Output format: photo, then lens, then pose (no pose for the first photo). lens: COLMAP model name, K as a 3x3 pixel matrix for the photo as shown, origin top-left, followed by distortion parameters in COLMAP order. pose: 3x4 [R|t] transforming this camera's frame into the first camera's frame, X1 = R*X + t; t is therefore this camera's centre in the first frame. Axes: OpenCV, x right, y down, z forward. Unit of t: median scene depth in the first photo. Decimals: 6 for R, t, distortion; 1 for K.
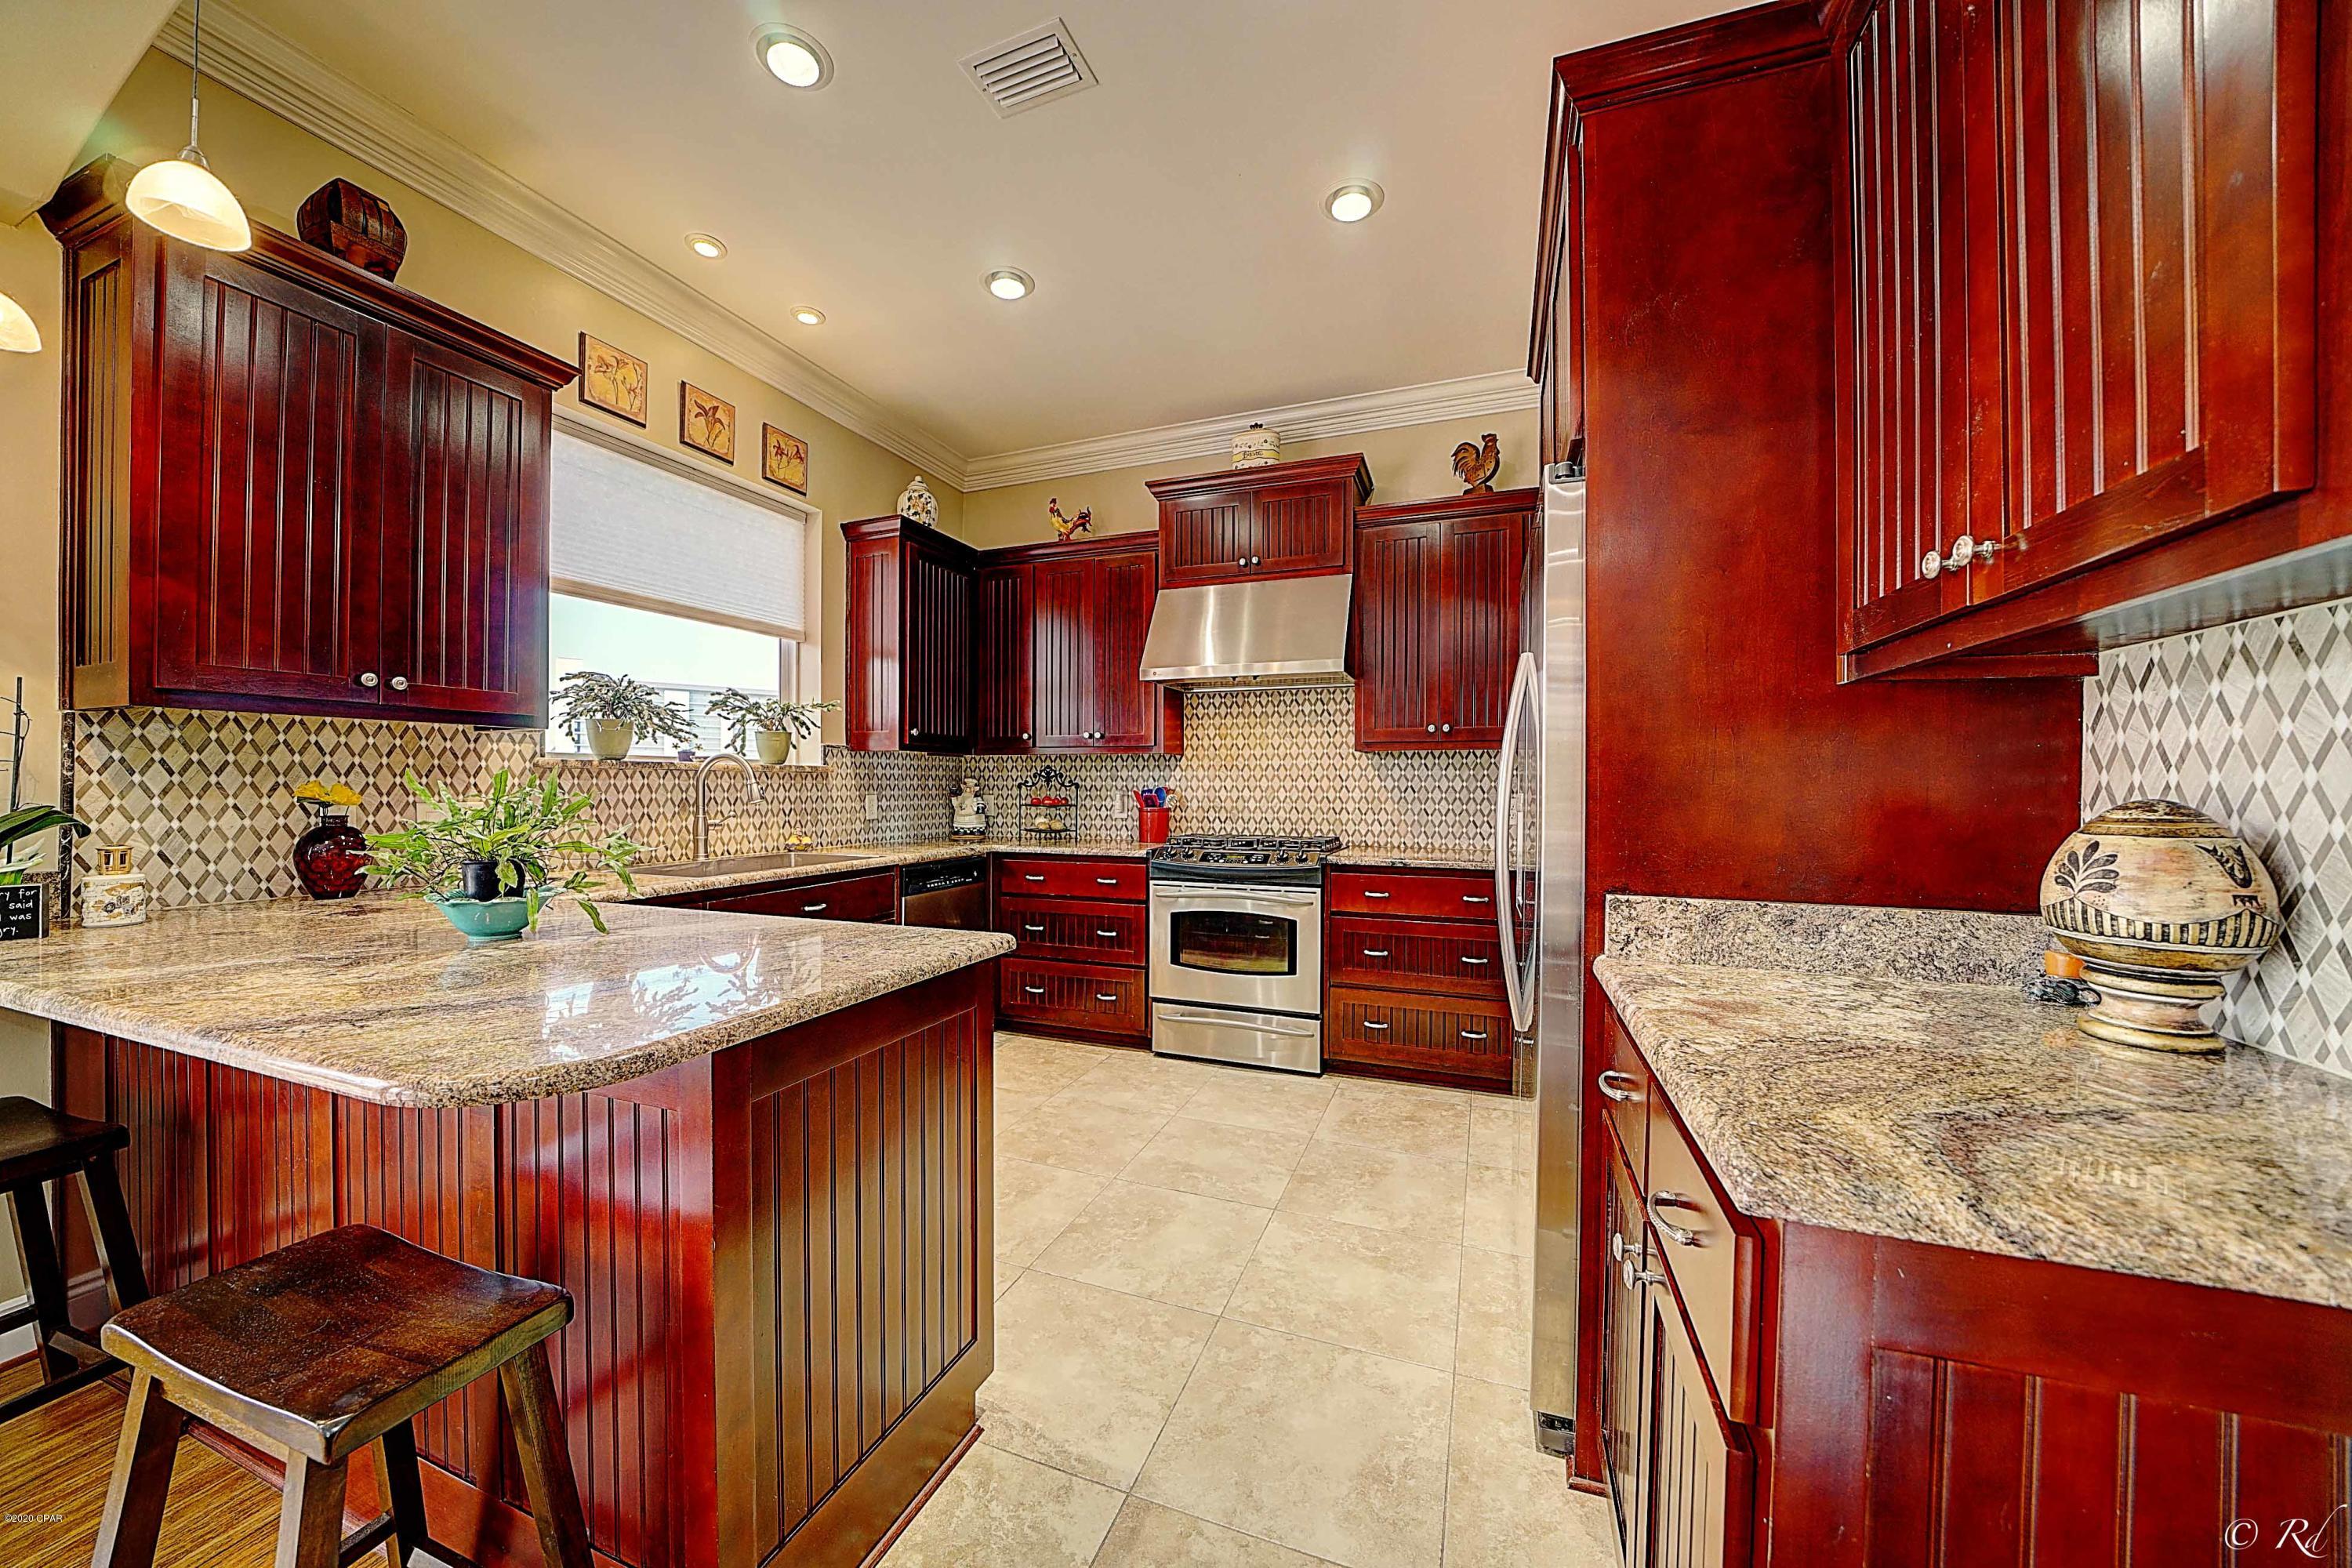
lens RADIAL K [[818.0, 0, 1178.4], [0, 818.0, 789.7], [0, 0, 1]] dist [-0.022814, 0.001661]
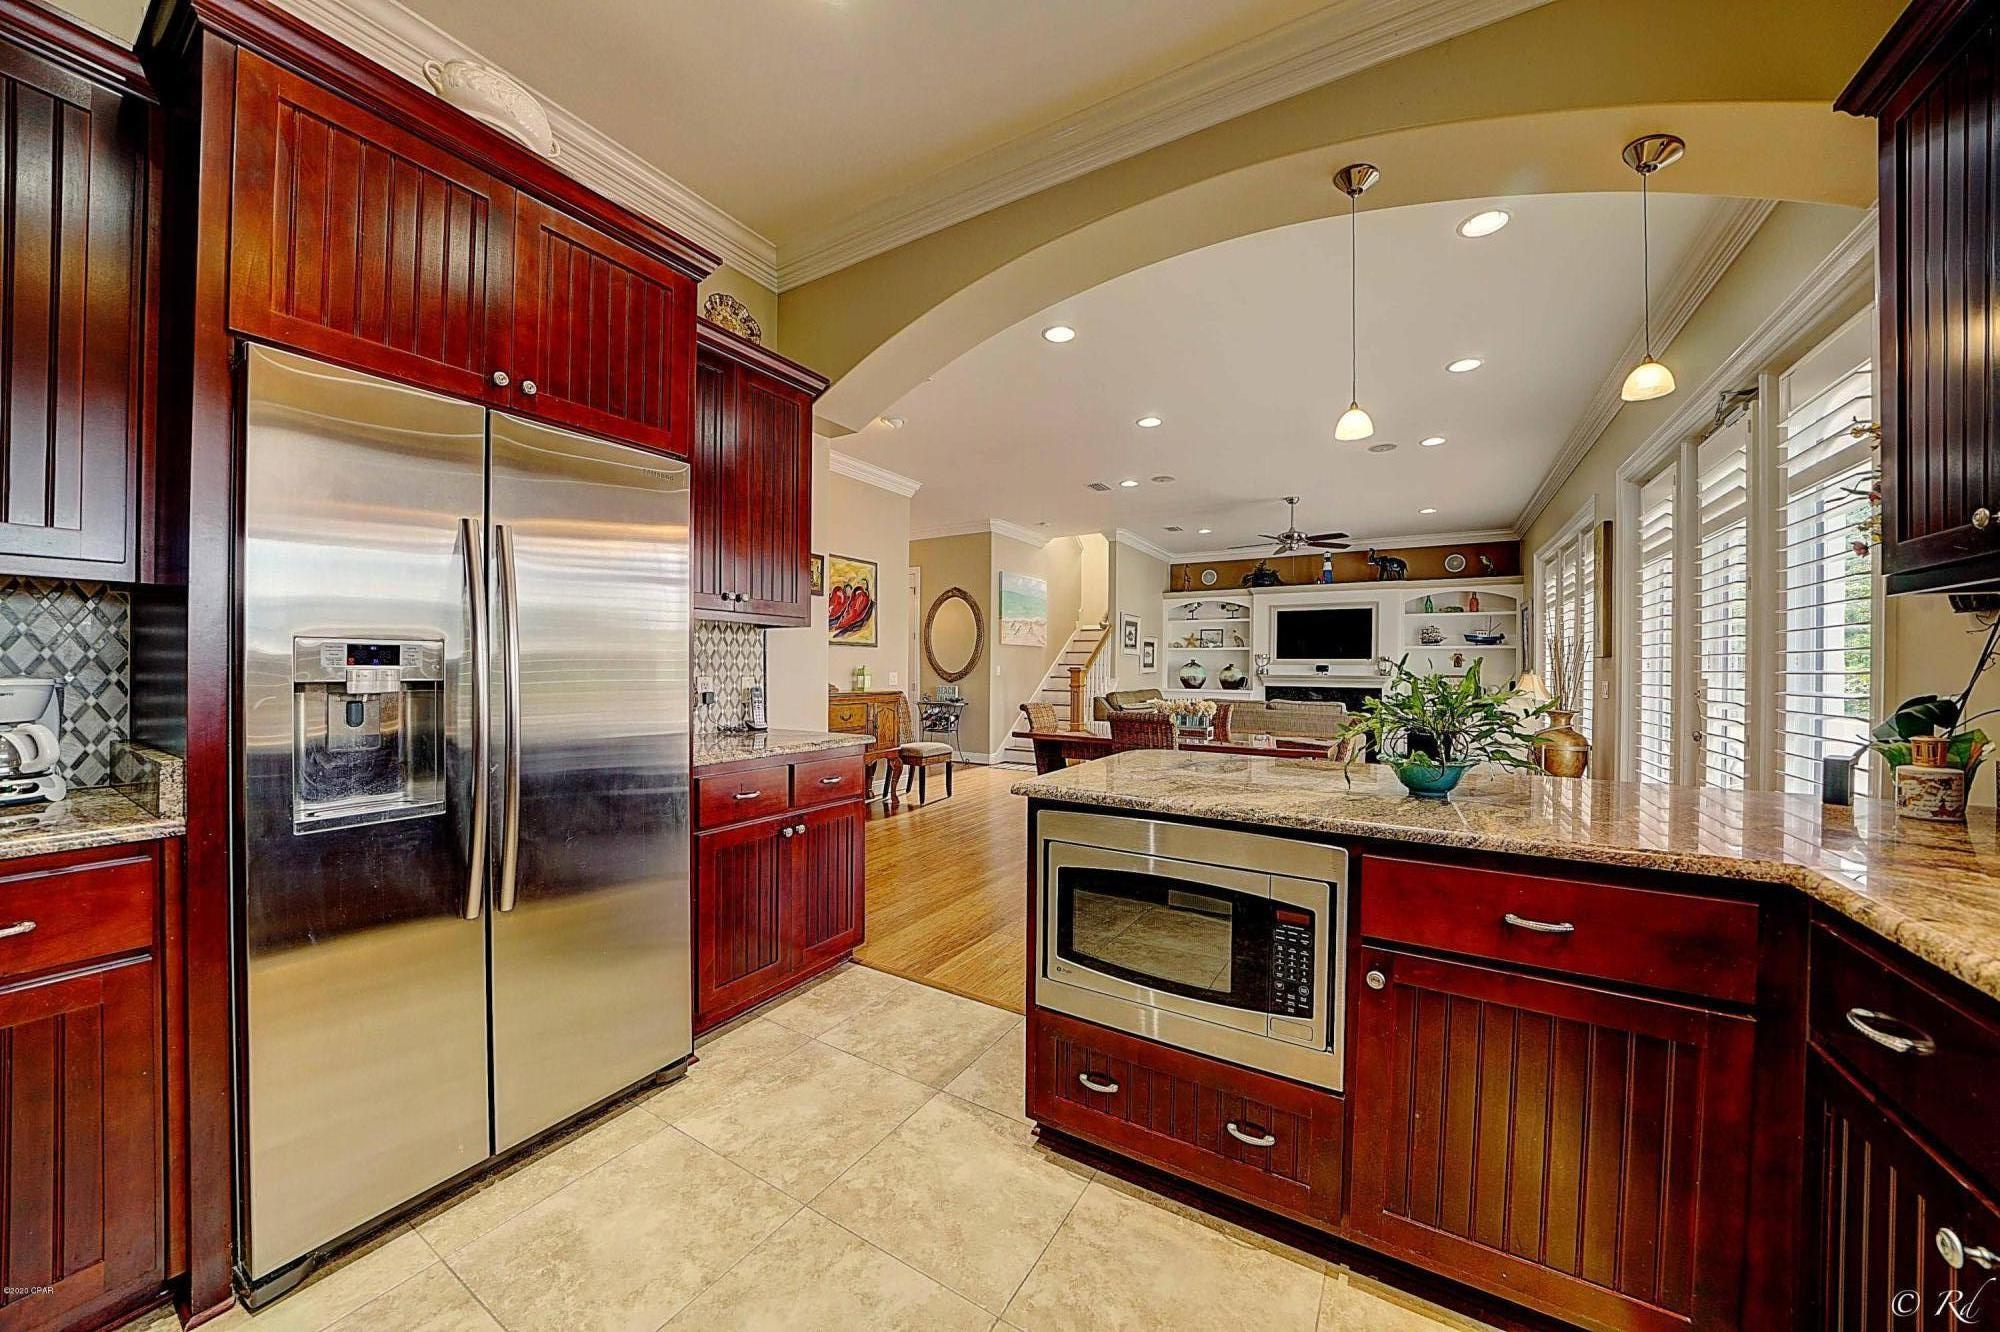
lens RADIAL K [[695.6, 0, 992.5], [0, 695.6, 666.6], [0, 0, 1]] dist [-0.022814, 0.001661]
pose [[-0.982250, -0.013452, 0.187092, -0.178269], [-0.013368, 0.999909, 0.001712, -0.003496], [-0.187098, -0.000820, -0.982341, 1.002999]]
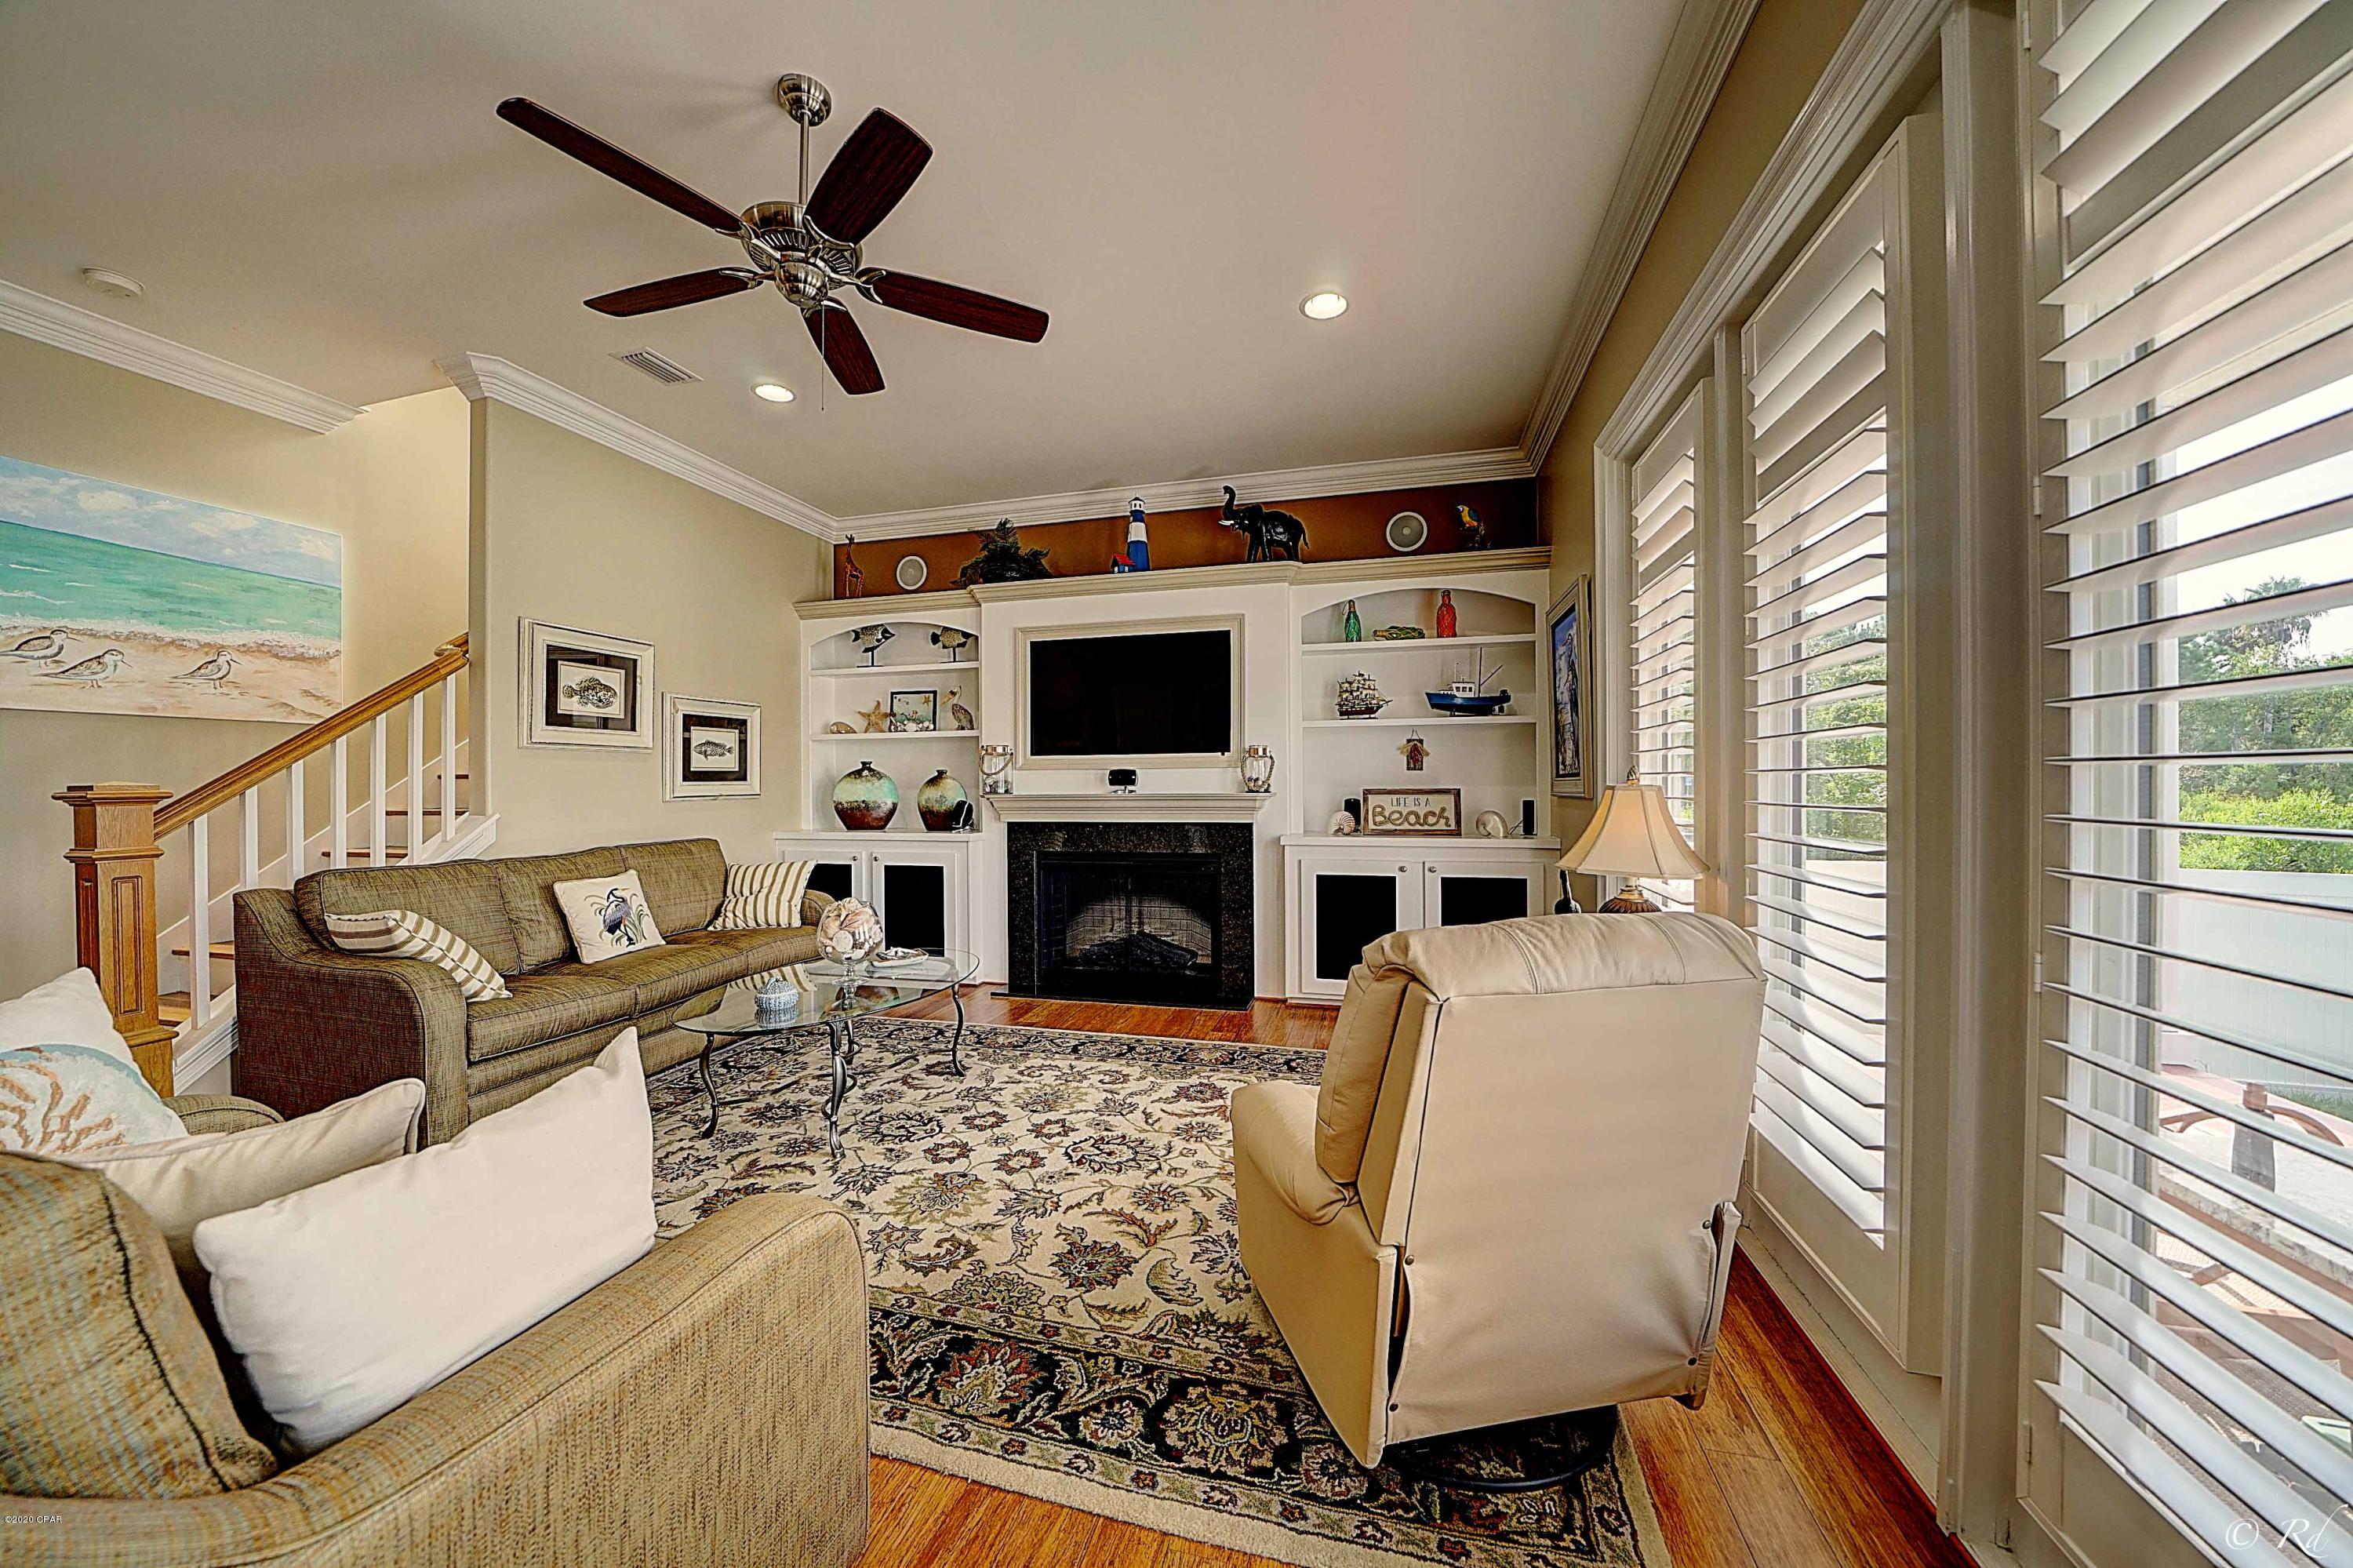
lens RADIAL K [[818.4, 0, 1171.3], [0, 818.4, 789.0], [0, 0, 1]] dist [-0.022814, 0.001661]
pose [[-0.994767, 0.003467, -0.102107, -0.932023], [0.002492, 0.999950, 0.009676, -0.002109], [0.102135, 0.009371, -0.994726, -0.698341]]
